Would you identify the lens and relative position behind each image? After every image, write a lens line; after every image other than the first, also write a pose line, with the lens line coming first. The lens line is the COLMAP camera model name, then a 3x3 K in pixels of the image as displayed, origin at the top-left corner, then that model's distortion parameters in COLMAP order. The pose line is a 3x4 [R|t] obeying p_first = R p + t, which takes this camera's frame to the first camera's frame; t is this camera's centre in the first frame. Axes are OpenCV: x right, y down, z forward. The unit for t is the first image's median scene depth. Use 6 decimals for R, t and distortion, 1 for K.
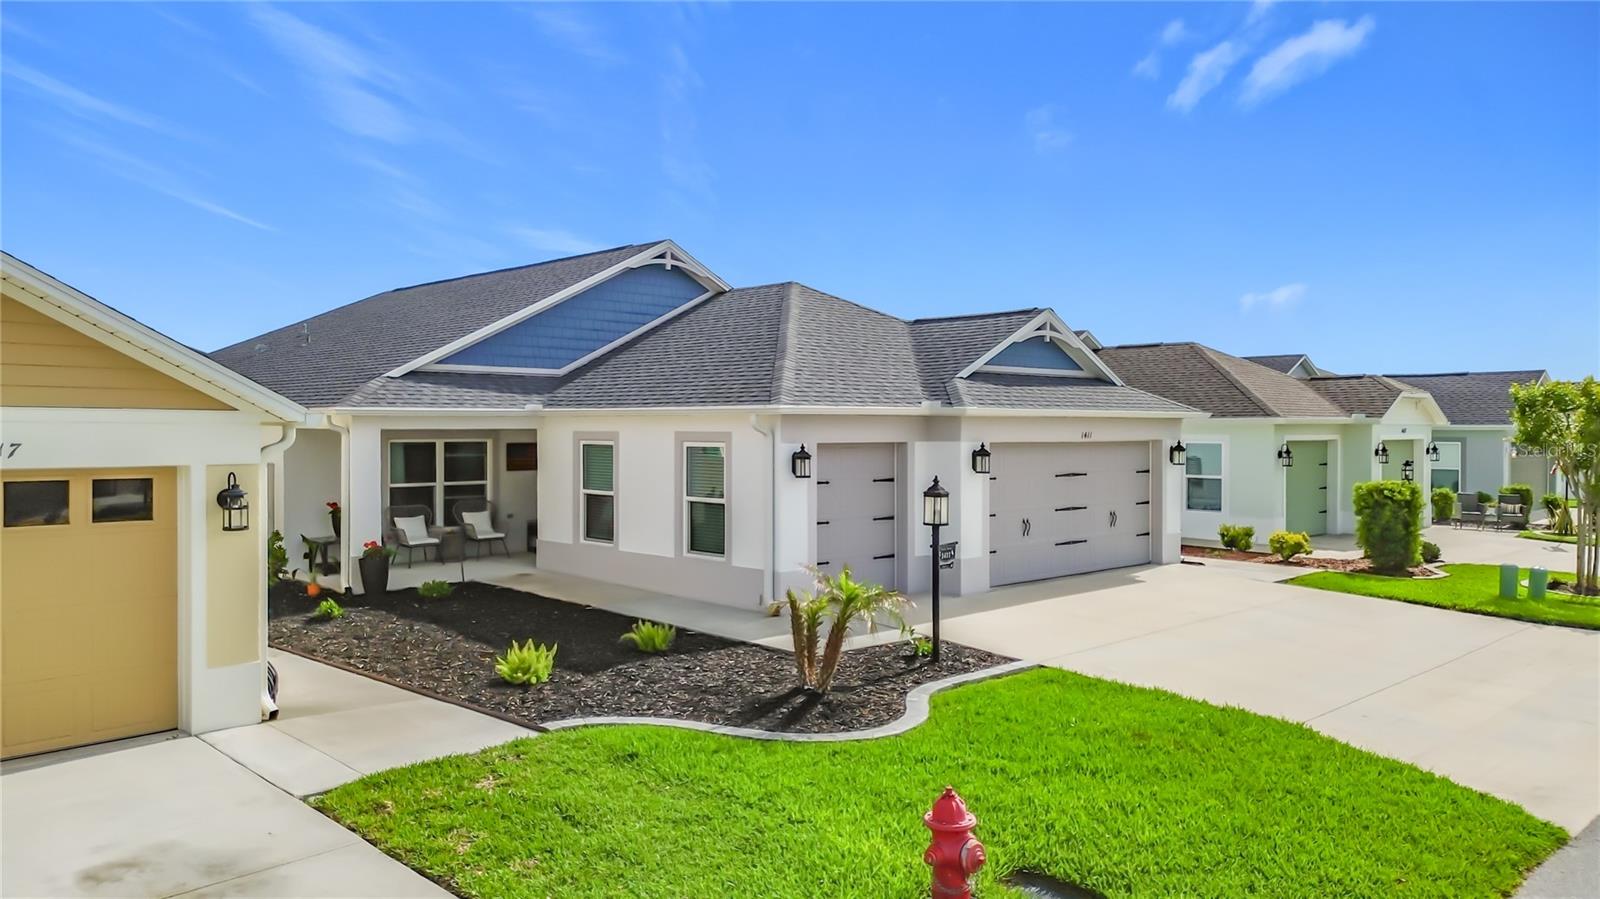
lens RADIAL K [[1179.4, 0, 809.7], [0, 1179.4, 487.2], [0, 0, 1]] dist [0.078621, -0.102438]
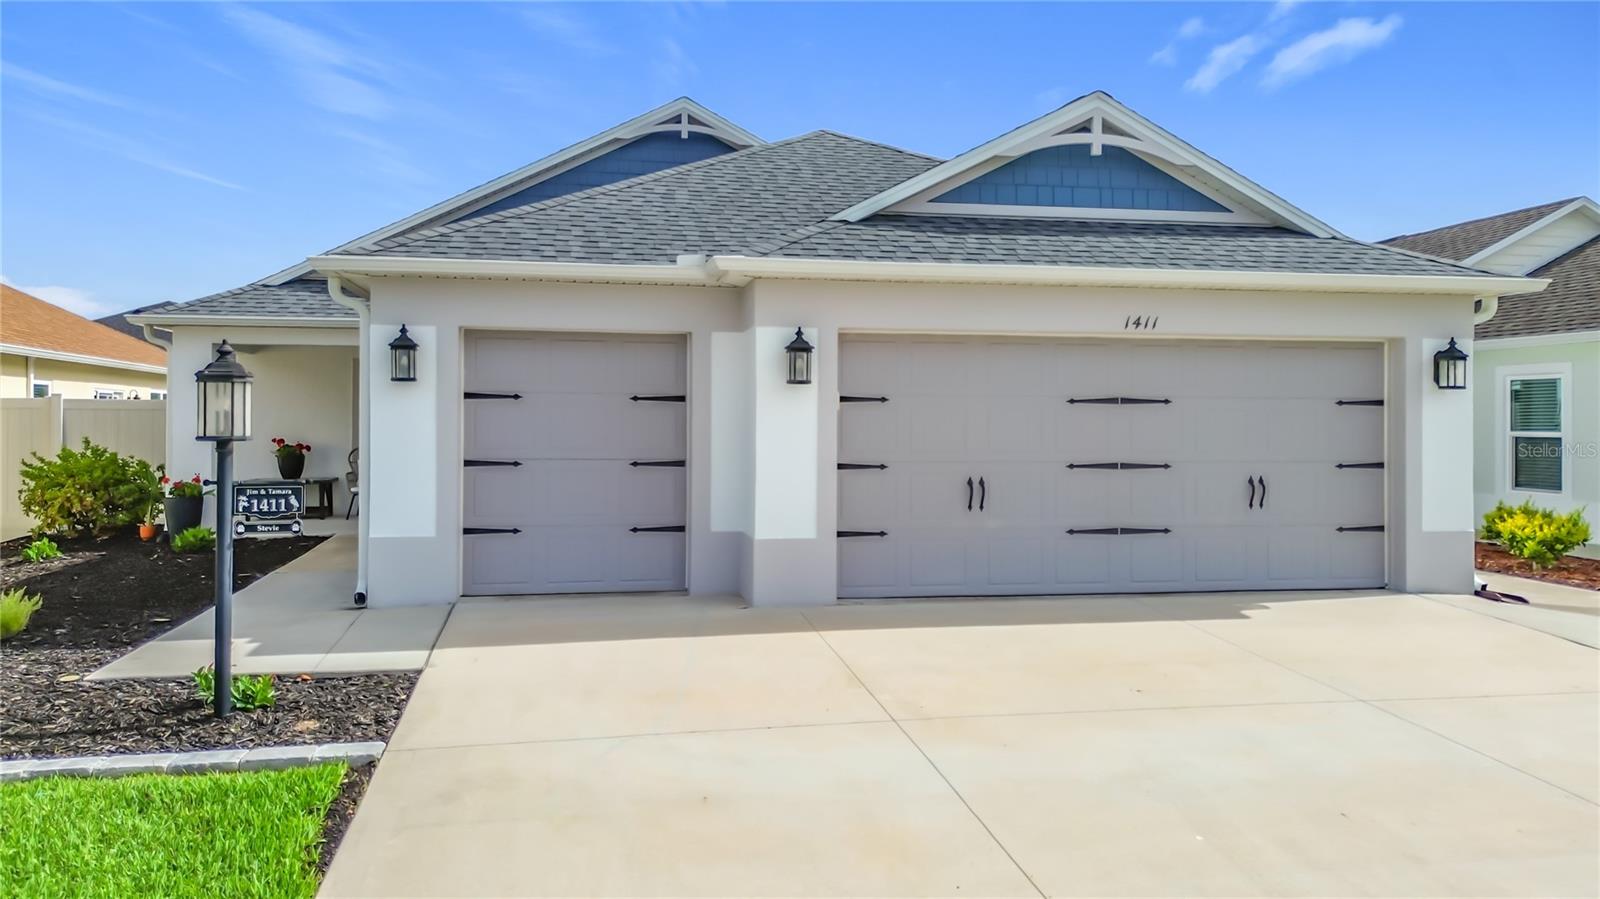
lens RADIAL K [[1163.0, 0, 800.0], [0, 1163.0, 449.5], [0, 0, 1]] dist [0.079041, -0.090162]
pose [[0.826362, 0.014084, -0.562963, 0.377731], [-0.030653, 0.999330, -0.019994, 0.024431], [0.562304, 0.033778, 0.826240, 0.473101]]
